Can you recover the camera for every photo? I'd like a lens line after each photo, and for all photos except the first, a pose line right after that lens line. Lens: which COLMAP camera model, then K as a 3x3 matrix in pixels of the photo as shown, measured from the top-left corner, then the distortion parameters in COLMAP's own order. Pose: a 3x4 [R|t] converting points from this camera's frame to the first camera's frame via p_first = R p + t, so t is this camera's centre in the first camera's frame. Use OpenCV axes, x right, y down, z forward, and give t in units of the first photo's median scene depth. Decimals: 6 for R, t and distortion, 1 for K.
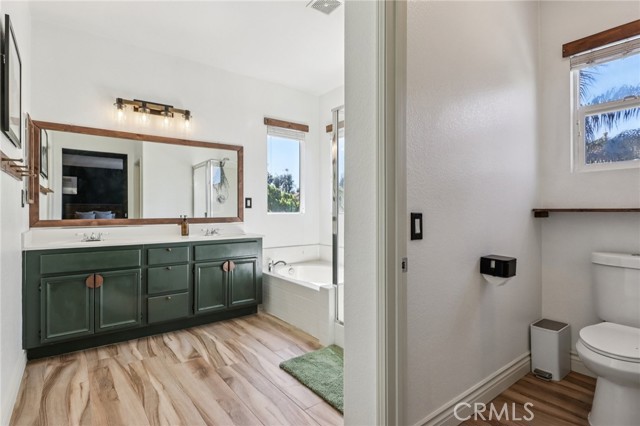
lens RADIAL K [[323.6, 0, 320.1], [0, 323.6, 211.0], [0, 0, 1]] dist [0.008876, -0.005621]
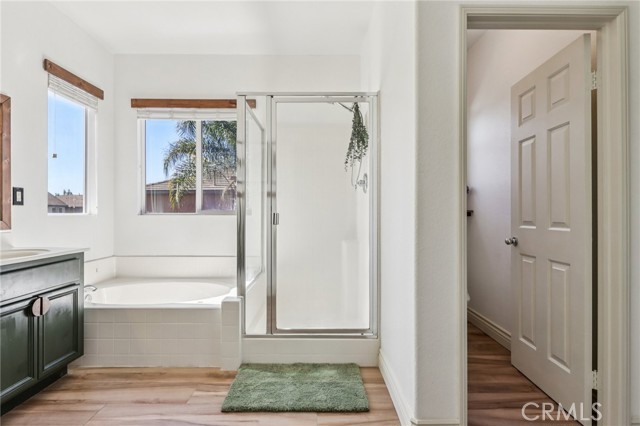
lens RADIAL K [[323.6, 0, 321.4], [0, 323.6, 214.7], [0, 0, 1]] dist [0.008876, -0.005621]
pose [[0.605430, -0.003697, 0.795890, -0.426979], [-0.001518, 0.999982, 0.005800, 0.004777], [-0.795897, -0.004719, 0.605413, 0.252692]]
